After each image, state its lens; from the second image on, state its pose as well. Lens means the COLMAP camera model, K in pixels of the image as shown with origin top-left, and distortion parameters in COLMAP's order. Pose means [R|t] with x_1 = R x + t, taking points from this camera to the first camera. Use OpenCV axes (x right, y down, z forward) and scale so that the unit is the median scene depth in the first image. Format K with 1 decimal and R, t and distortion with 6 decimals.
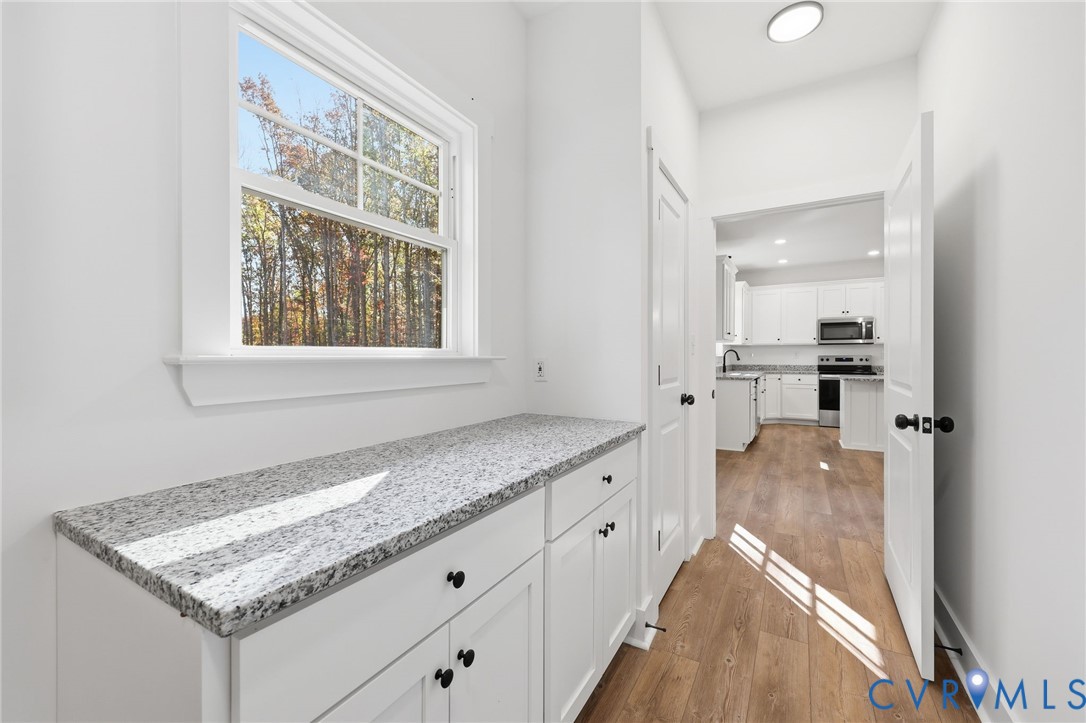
lens RADIAL K [[445.2, 0, 533.3], [0, 445.2, 358.5], [0, 0, 1]] dist [0.013258, 0.000153]
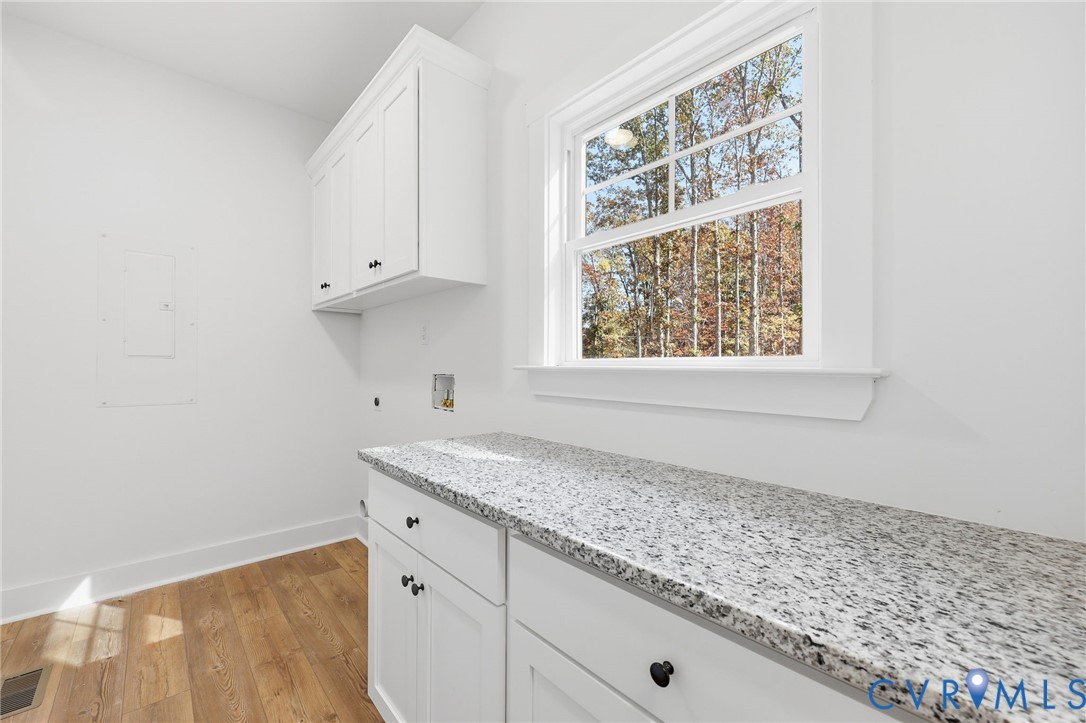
lens RADIAL K [[445.2, 0, 532.4], [0, 445.2, 360.5], [0, 0, 1]] dist [0.013258, 0.000153]
pose [[-0.330751, -0.004255, -0.943708, 0.779806], [-0.007323, 0.999971, -0.001942, -0.018454], [0.943690, 0.006268, -0.330773, 1.348375]]
